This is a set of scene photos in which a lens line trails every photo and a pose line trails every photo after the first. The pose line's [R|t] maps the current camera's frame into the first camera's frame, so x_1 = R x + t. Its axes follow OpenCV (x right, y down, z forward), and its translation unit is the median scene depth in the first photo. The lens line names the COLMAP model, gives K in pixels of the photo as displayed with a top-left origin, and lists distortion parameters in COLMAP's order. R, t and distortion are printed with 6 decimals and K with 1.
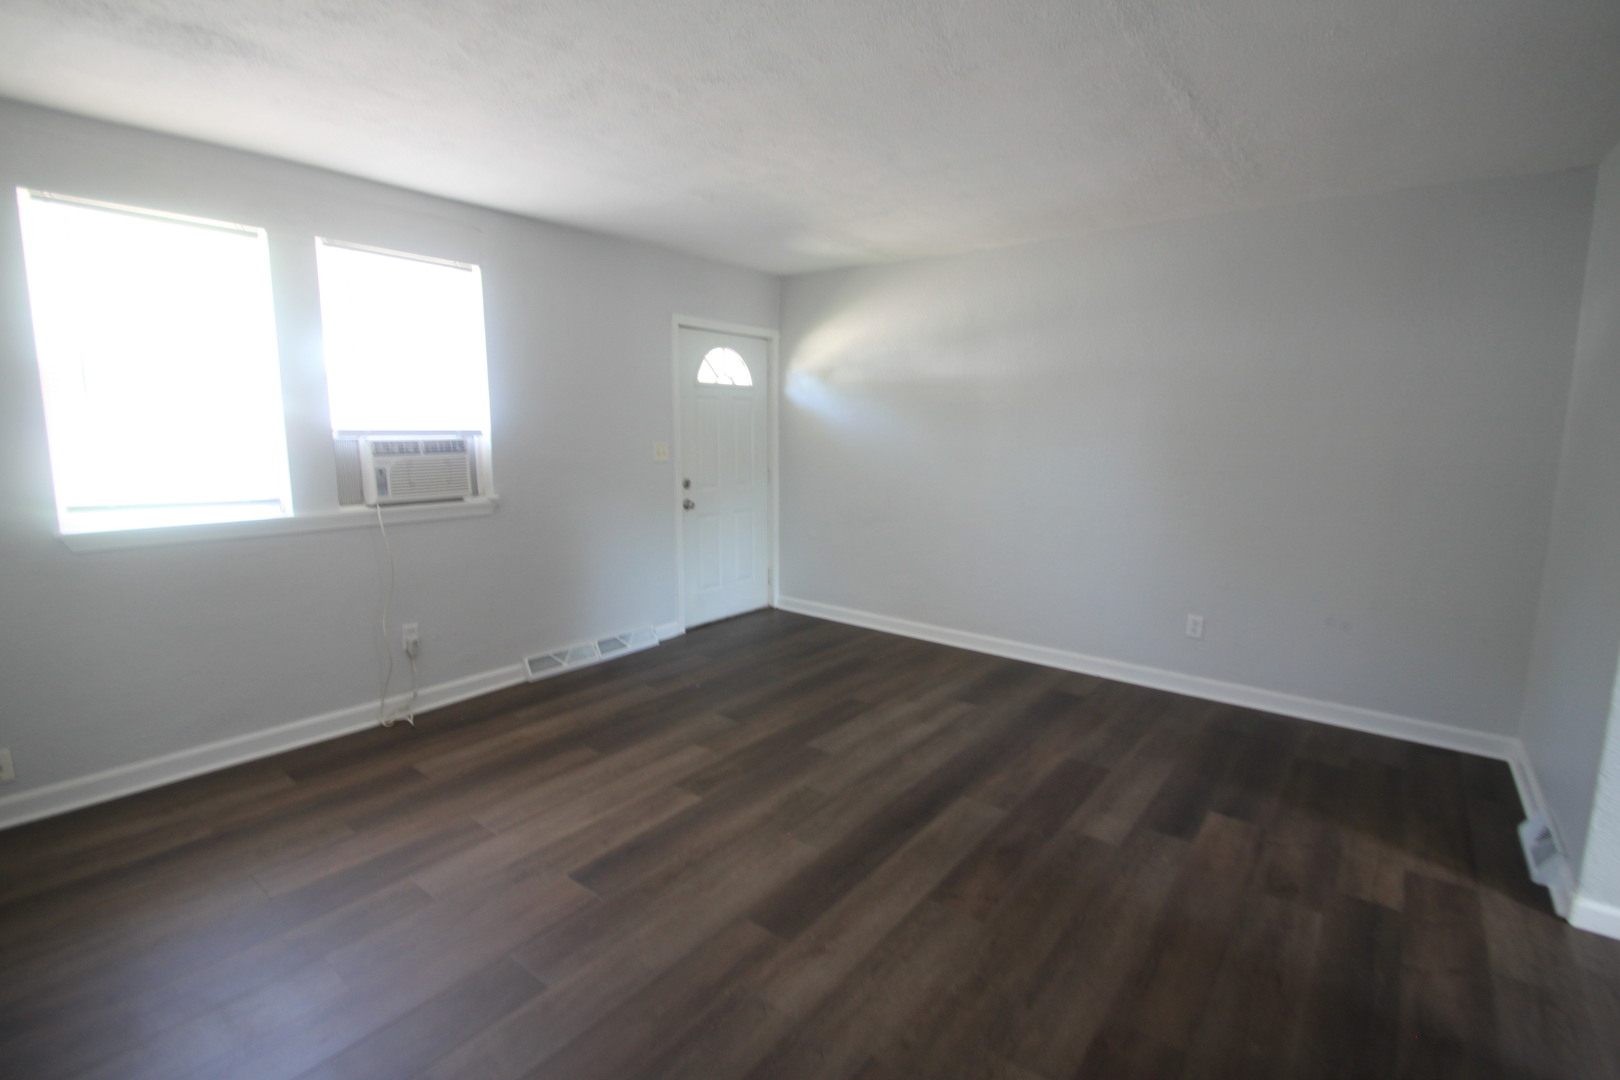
lens RADIAL K [[720.5, 0, 810.0], [0, 720.5, 540.0], [0, 0, 1]] dist [0.019899, -0.014100]
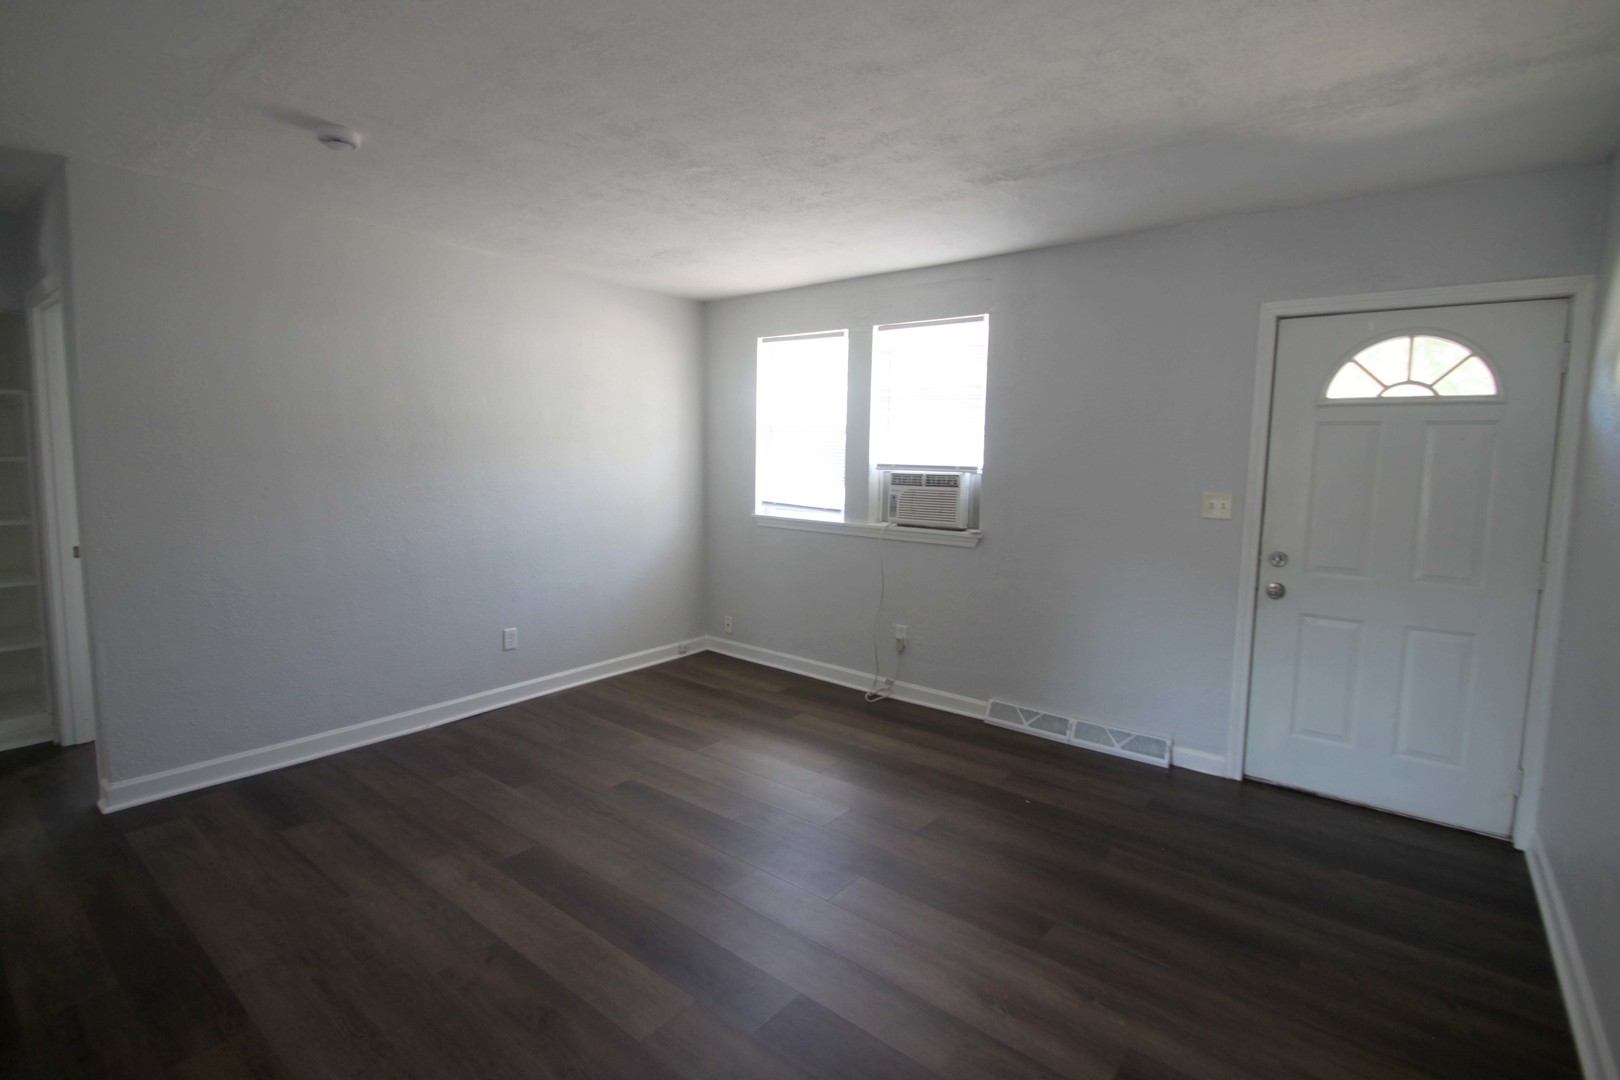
lens RADIAL K [[763.0, 0, 825.3], [0, 763.0, 534.0], [0, 0, 1]] dist [0.014637, -0.017998]
pose [[0.018135, 0.094277, -0.995381, 0.703908], [-0.179191, 0.979732, 0.089530, -0.123881], [0.983647, 0.176740, 0.034661, 0.811391]]
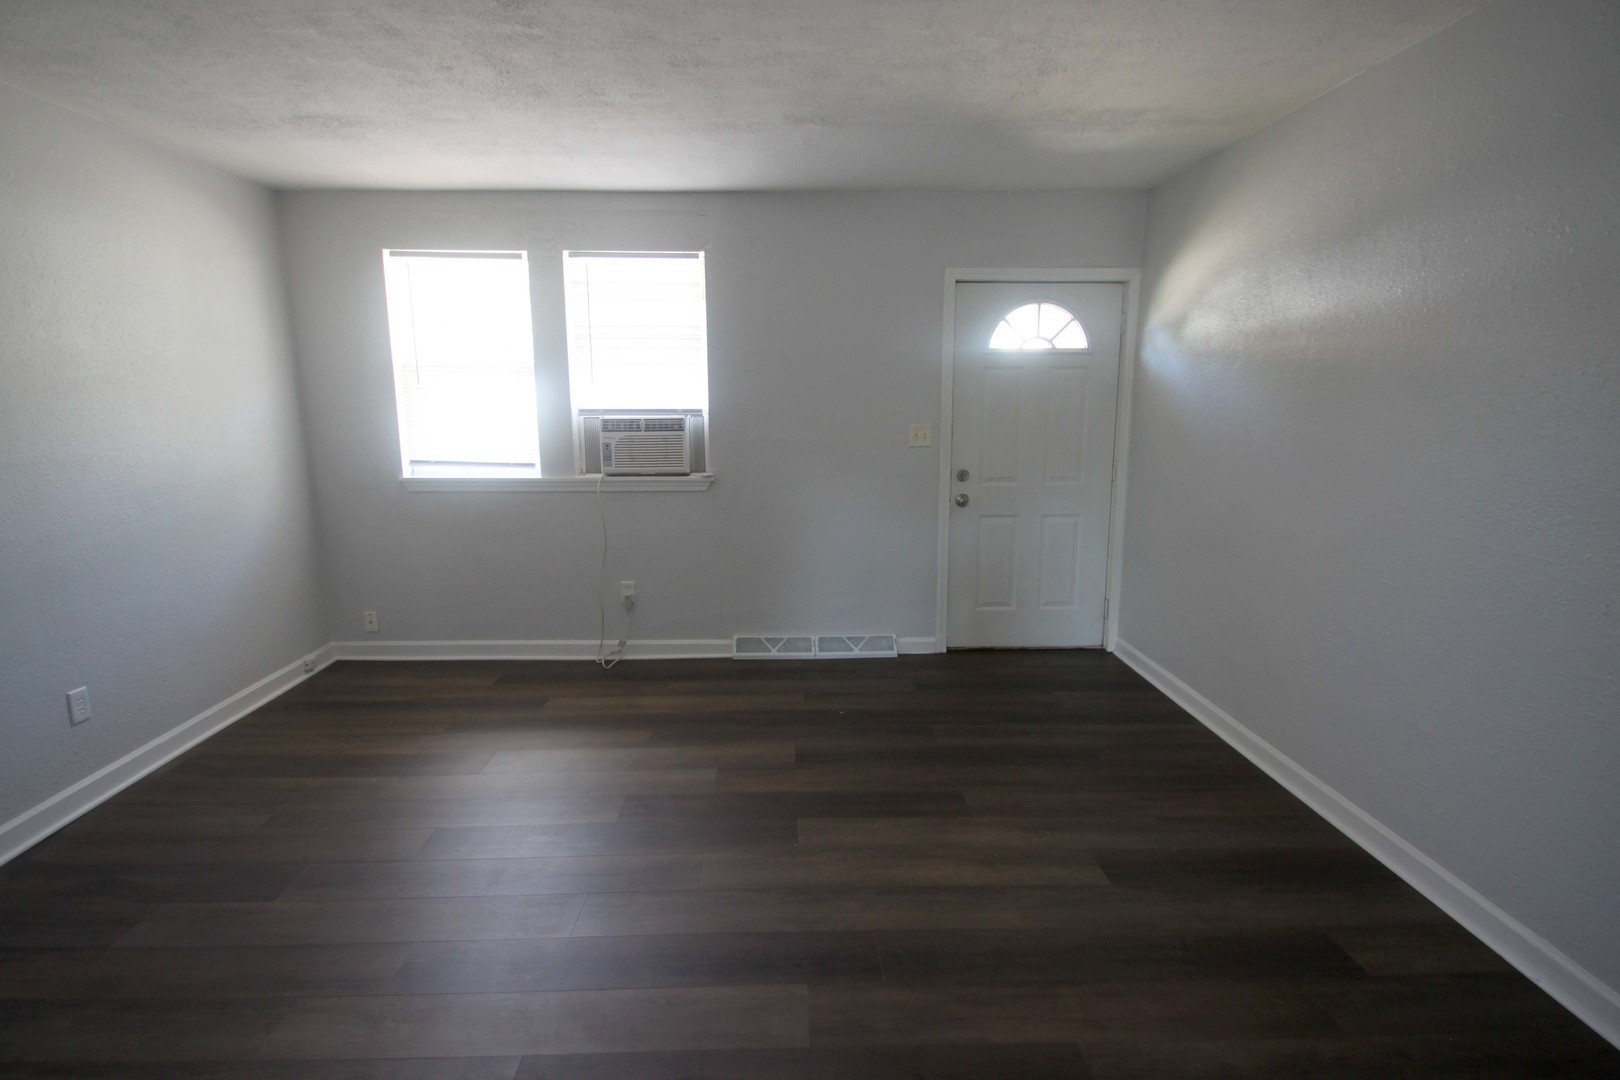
lens RADIAL K [[763.0, 0, 825.3], [0, 763.0, 534.0], [0, 0, 1]] dist [0.014637, -0.017998]
pose [[0.653277, 0.119395, -0.747646, 0.541673], [-0.113649, 0.991763, 0.059076, -0.062976], [0.748541, 0.046376, 0.661465, 0.440283]]
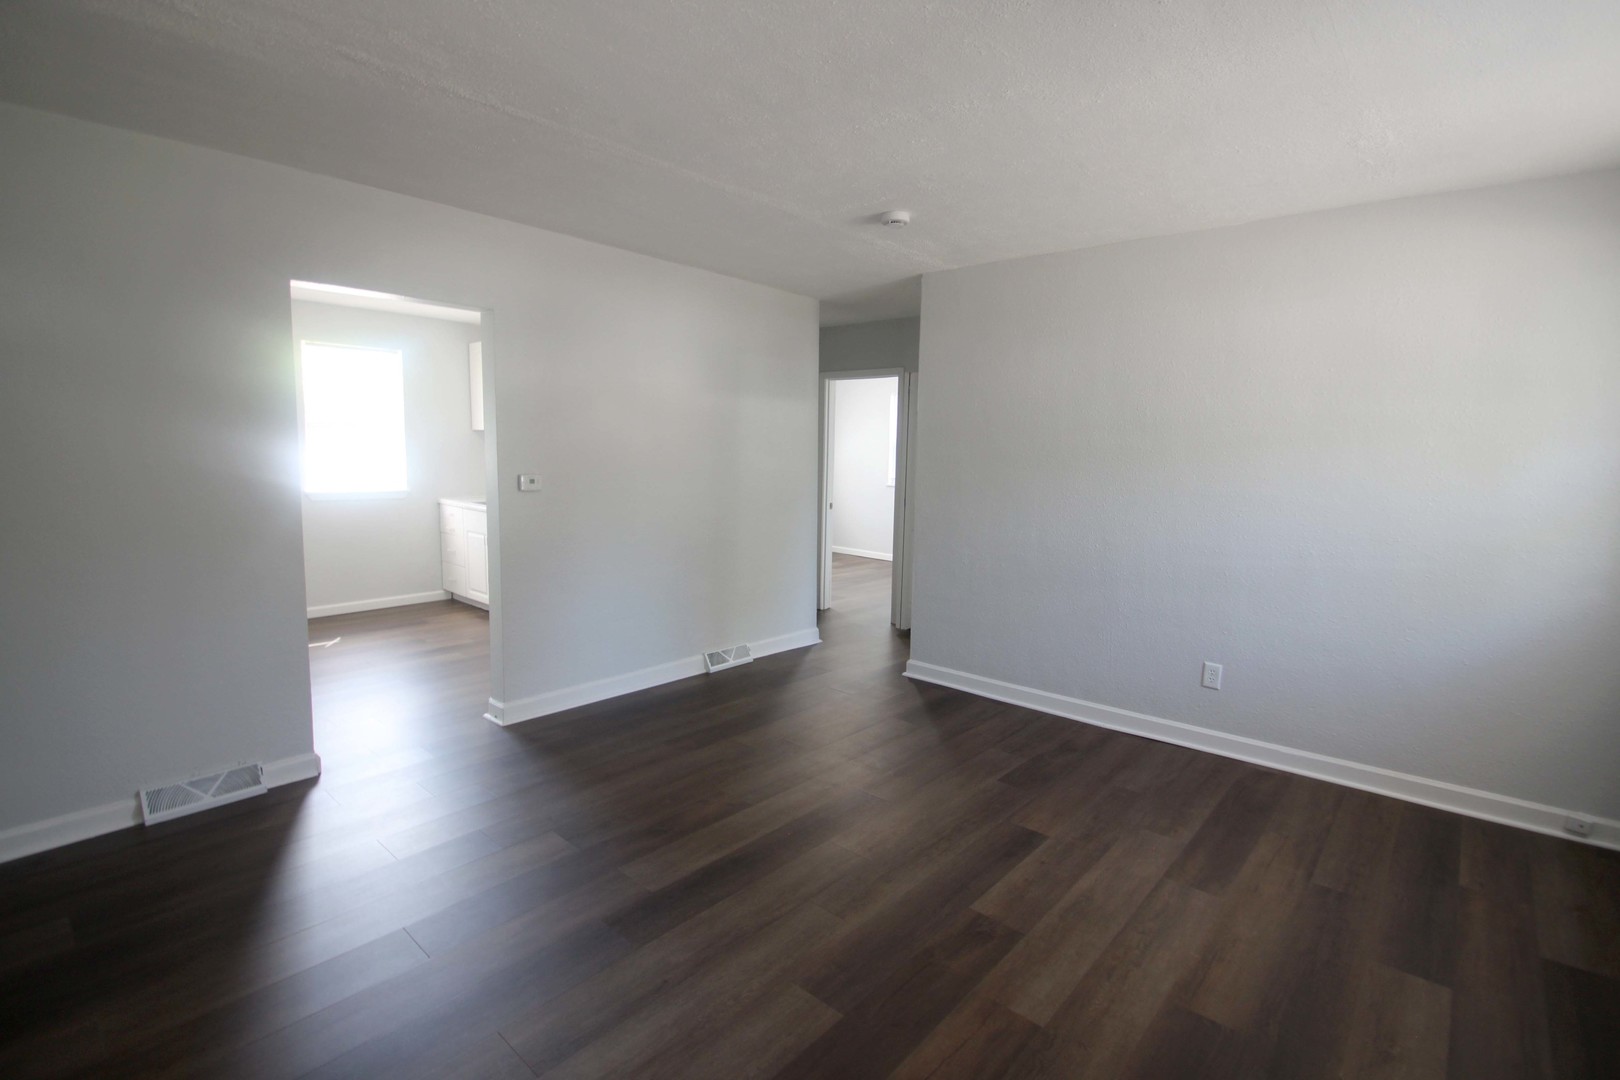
lens RADIAL K [[764.8, 0, 810.0], [0, 764.8, 540.0], [0, 0, 1]] dist [0.015222, -0.017870]
pose [[-0.997957, -0.034099, 0.054031, -0.000527], [-0.017622, 0.959773, 0.280225, -0.221046], [-0.061413, 0.278700, -0.958413, 1.368580]]
